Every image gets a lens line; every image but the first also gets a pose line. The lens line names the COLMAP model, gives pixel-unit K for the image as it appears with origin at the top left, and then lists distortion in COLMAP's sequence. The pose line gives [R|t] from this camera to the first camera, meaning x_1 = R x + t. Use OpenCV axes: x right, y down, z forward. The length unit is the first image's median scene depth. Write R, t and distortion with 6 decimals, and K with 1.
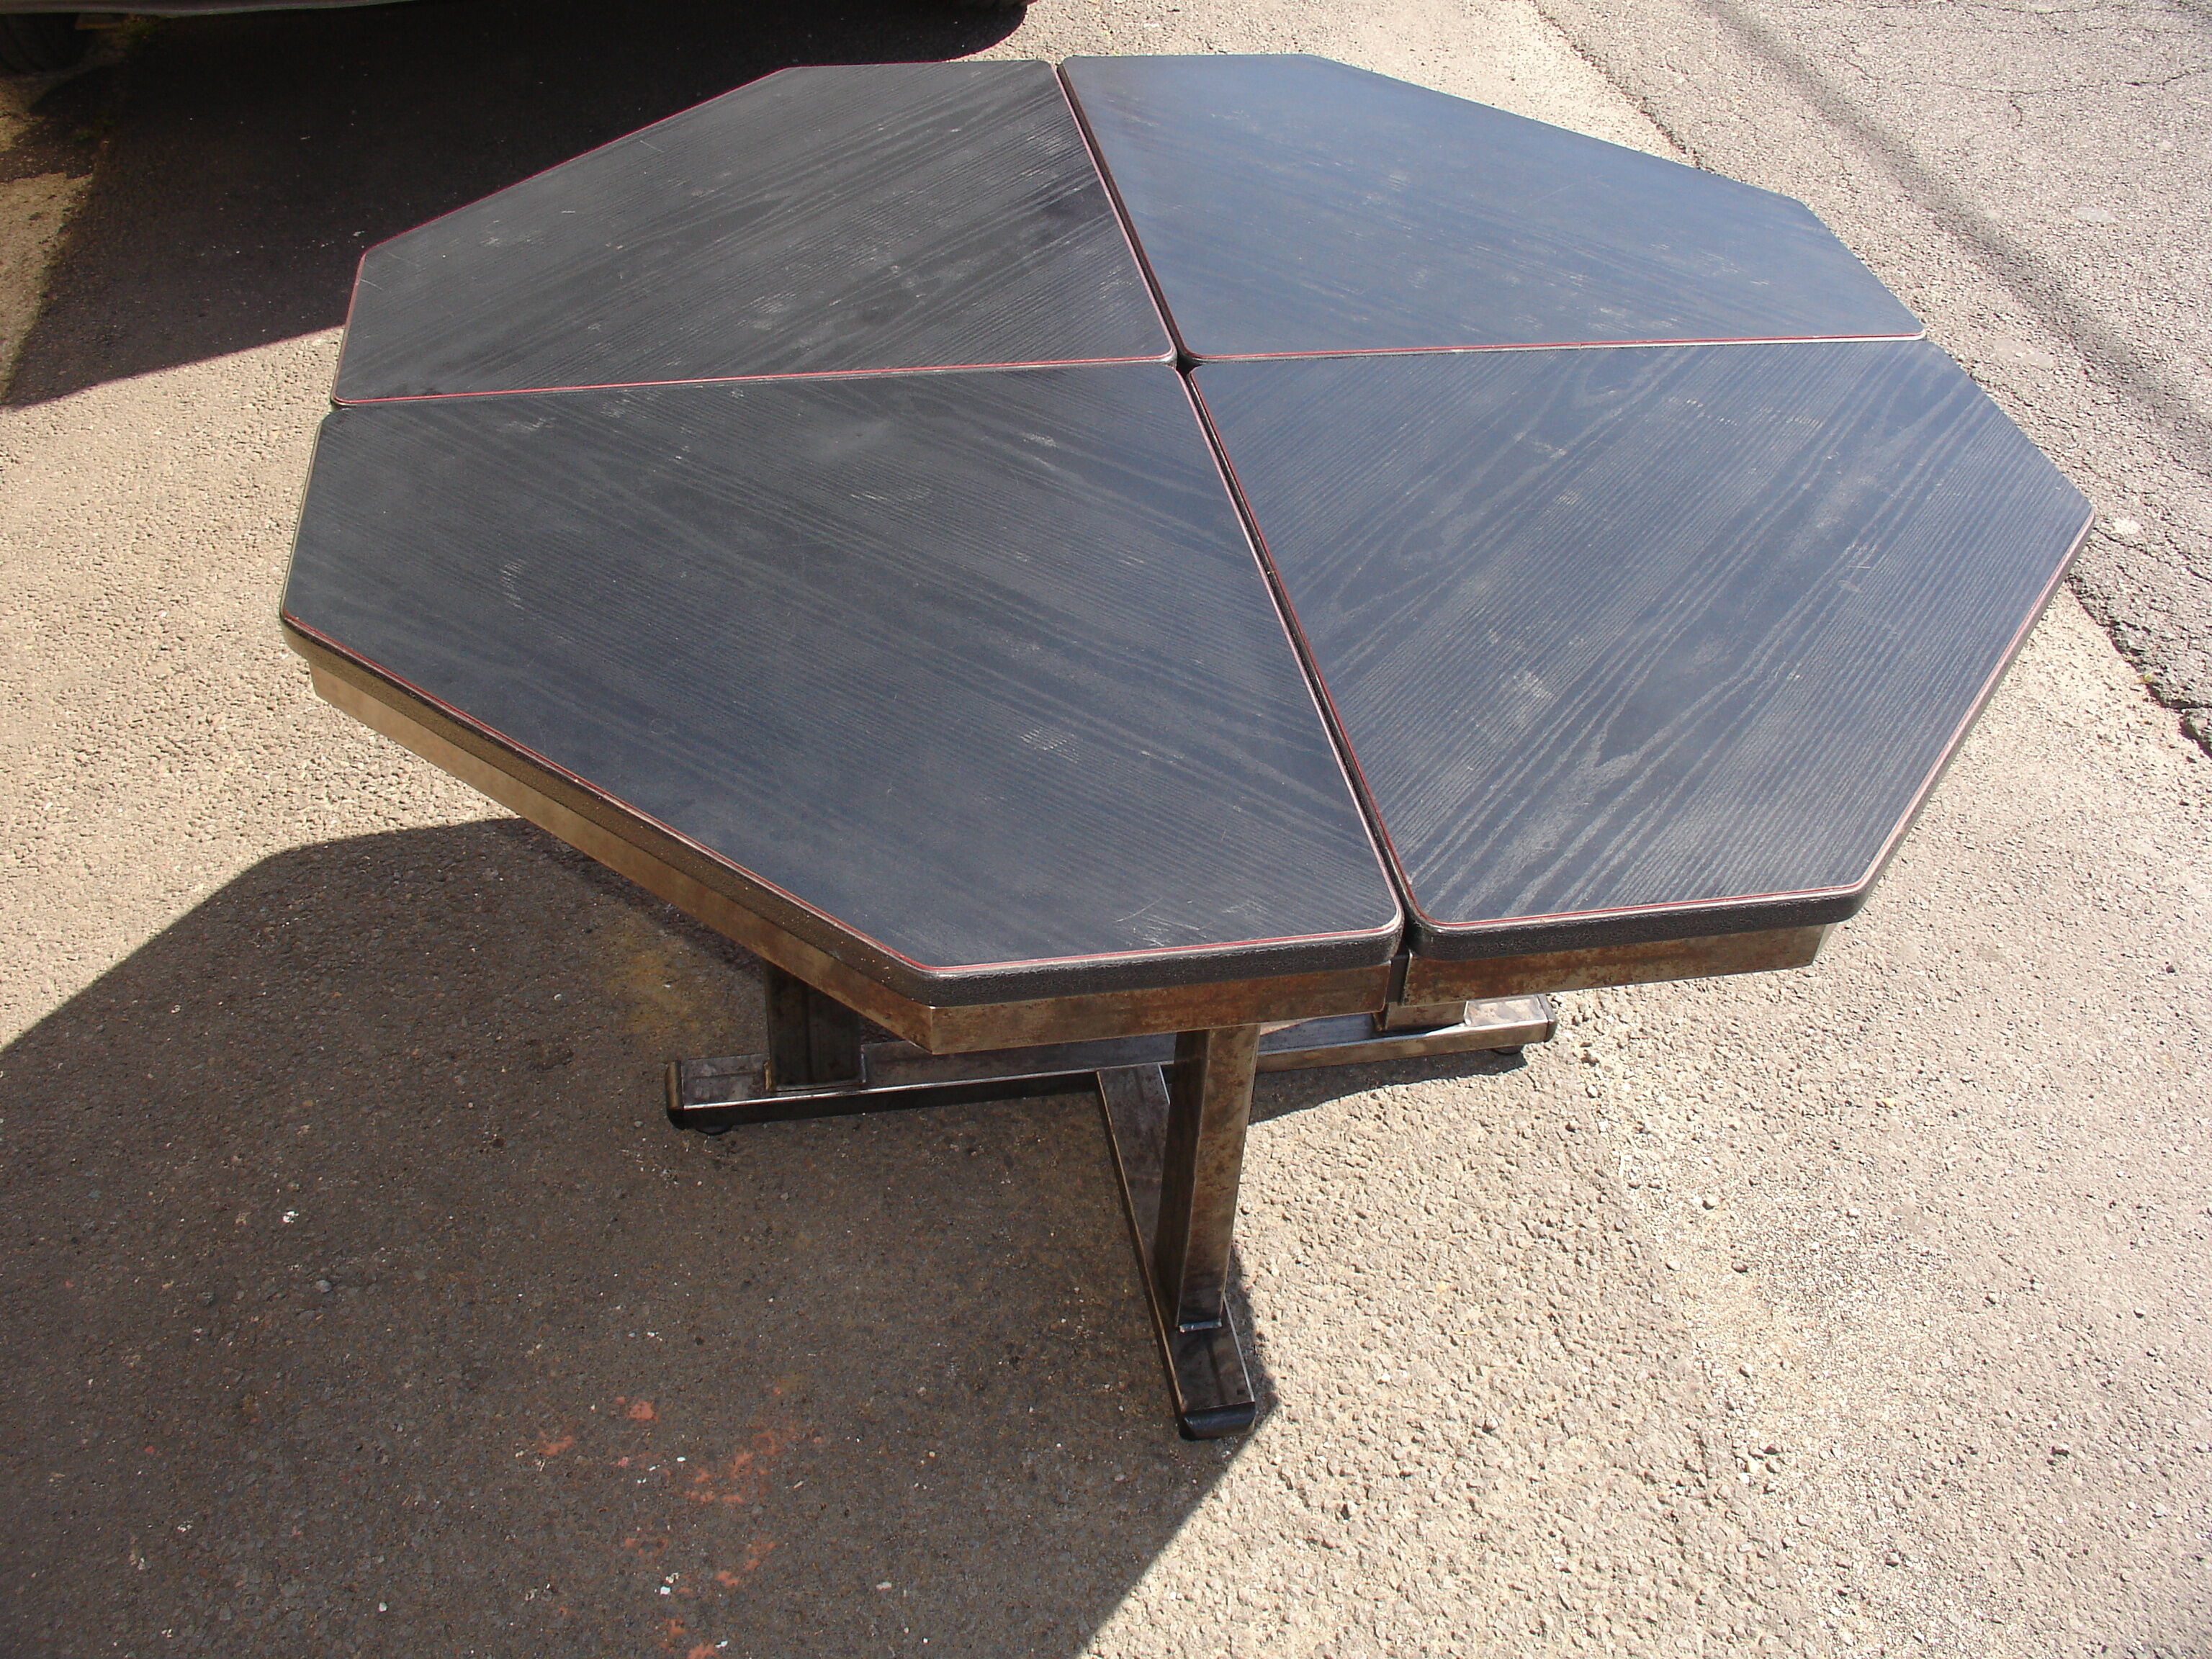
lens RADIAL K [[2194.1, 0, 1065.8], [0, 2194.1, 797.9], [0, 0, 1]] dist [-0.198423, 0.216732]
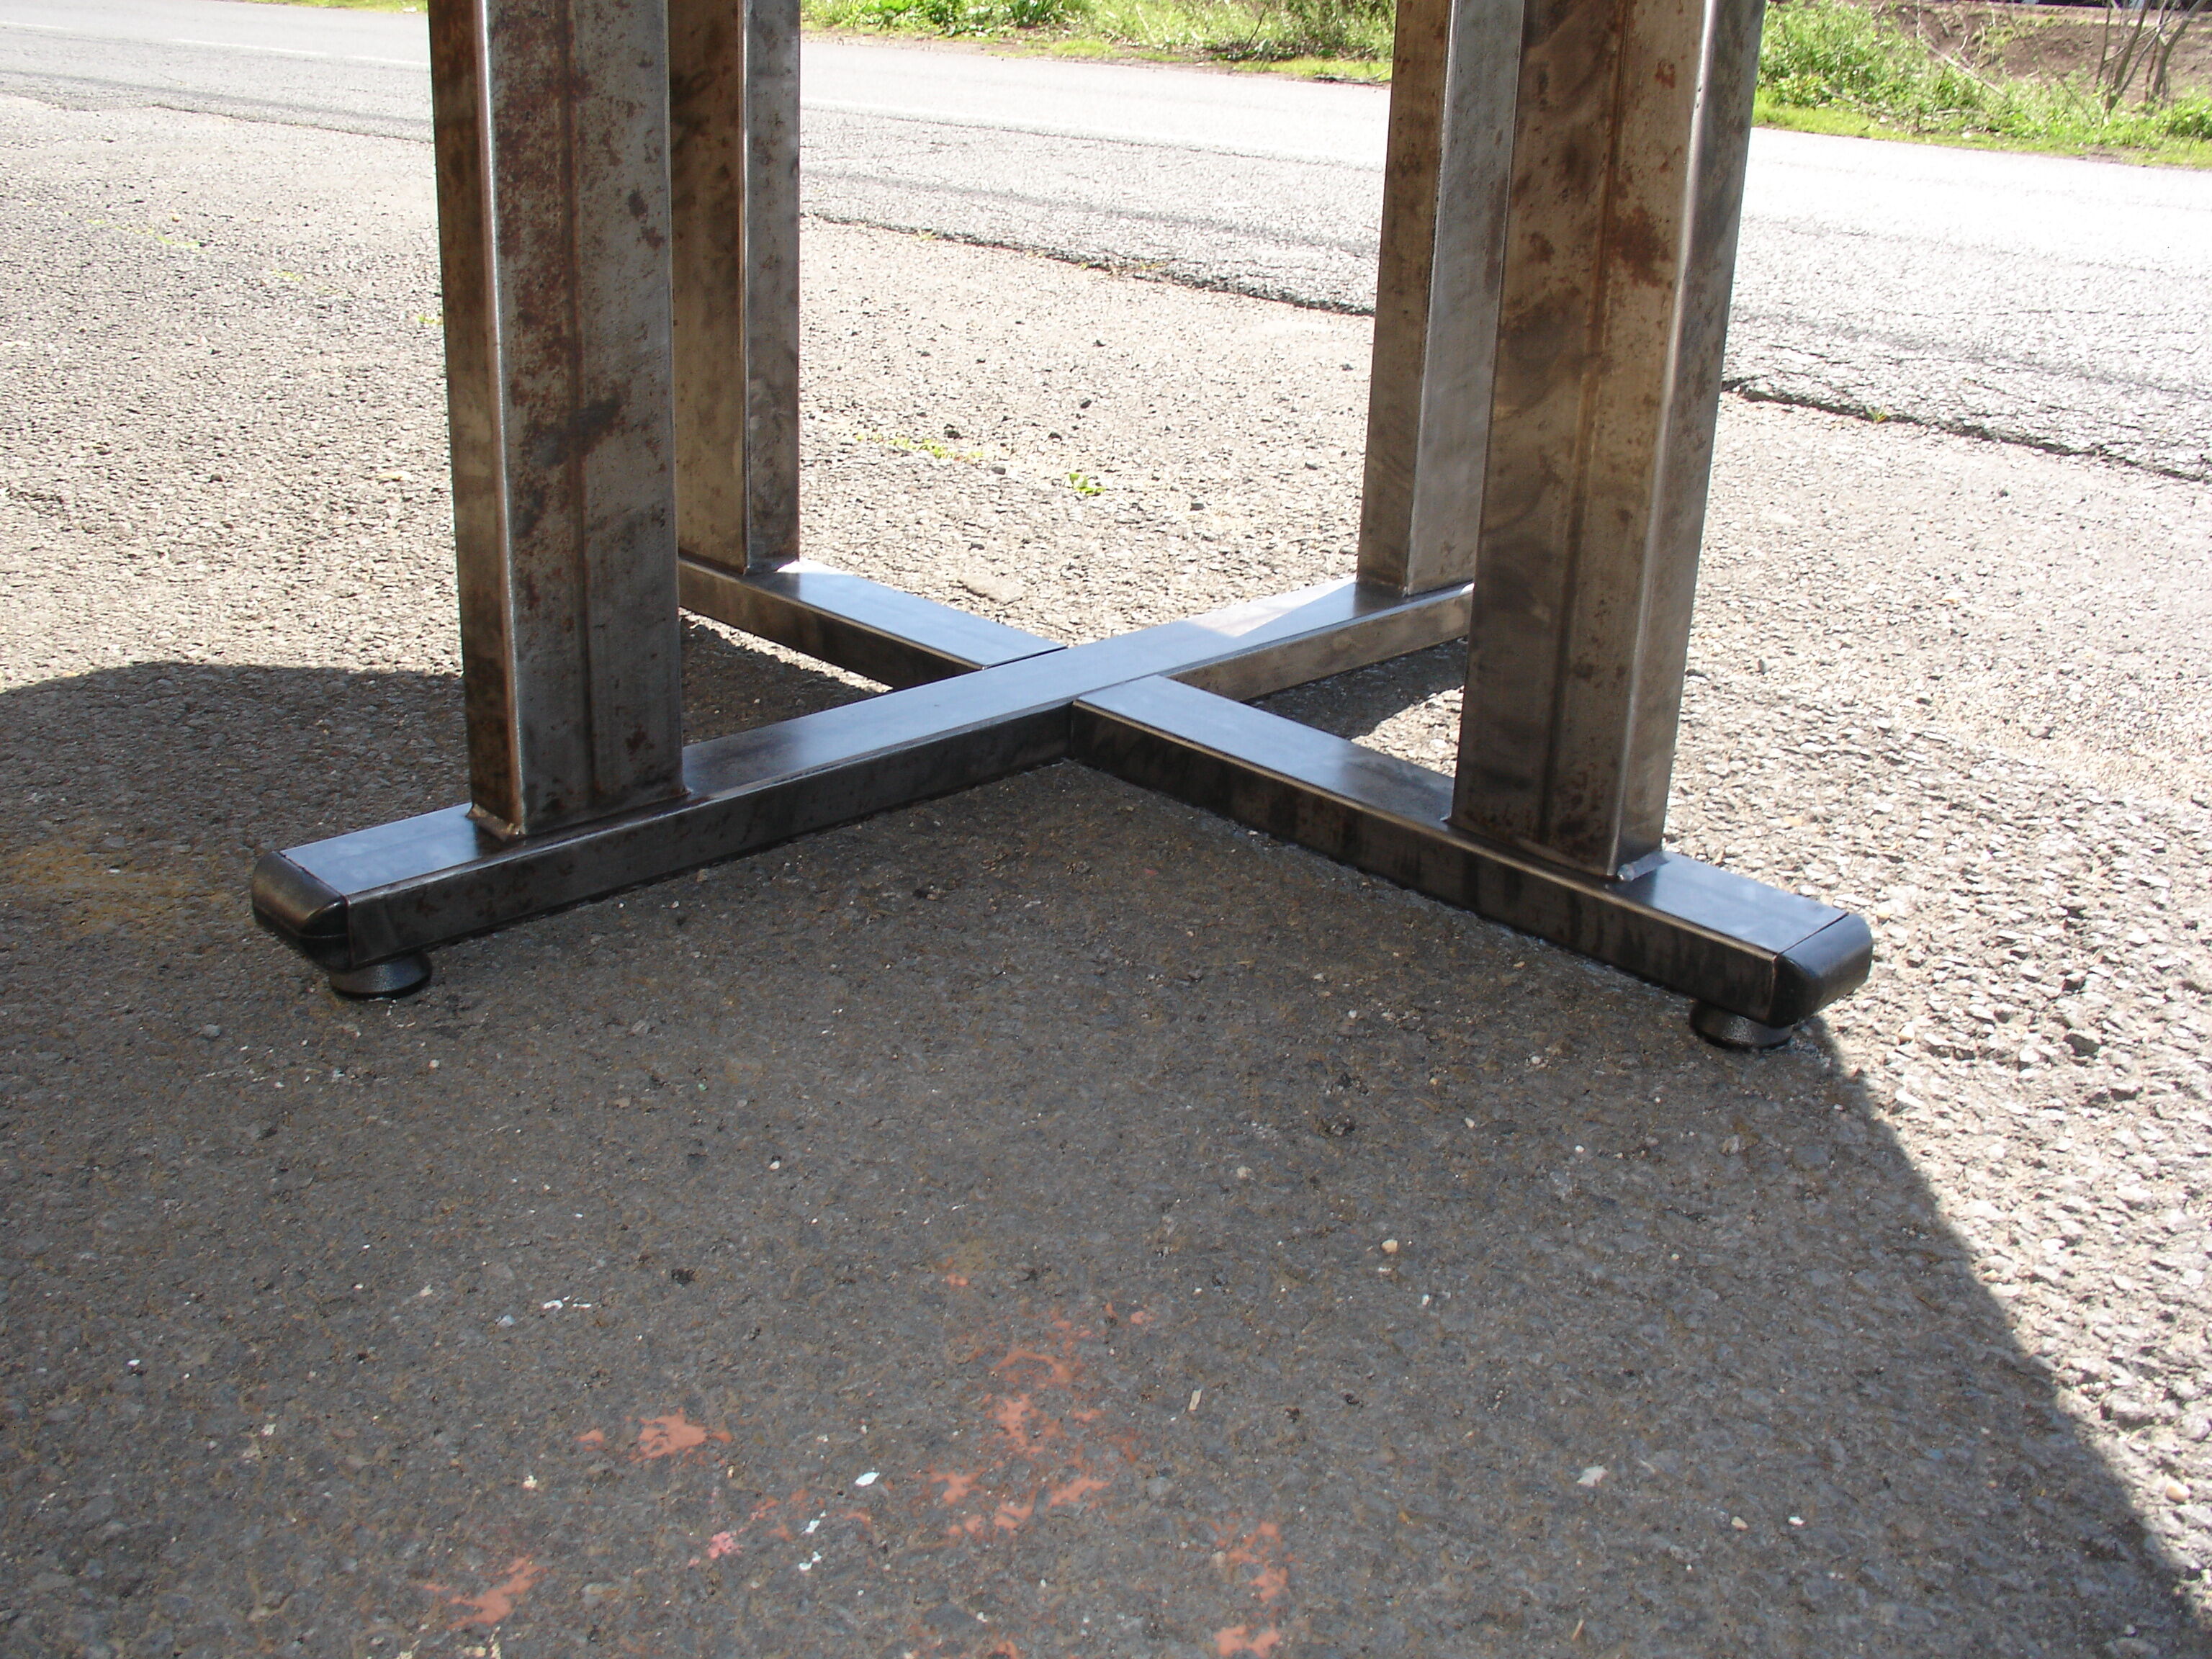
lens RADIAL K [[2194.1, 0, 1065.8], [0, 2194.1, 797.9], [0, 0, 1]] dist [-0.198423, 0.216732]
pose [[0.826957, -0.212756, 0.520458, -0.290466], [0.357545, 0.913368, -0.194732, 0.270789], [-0.433939, 0.347123, 0.831386, 0.625979]]
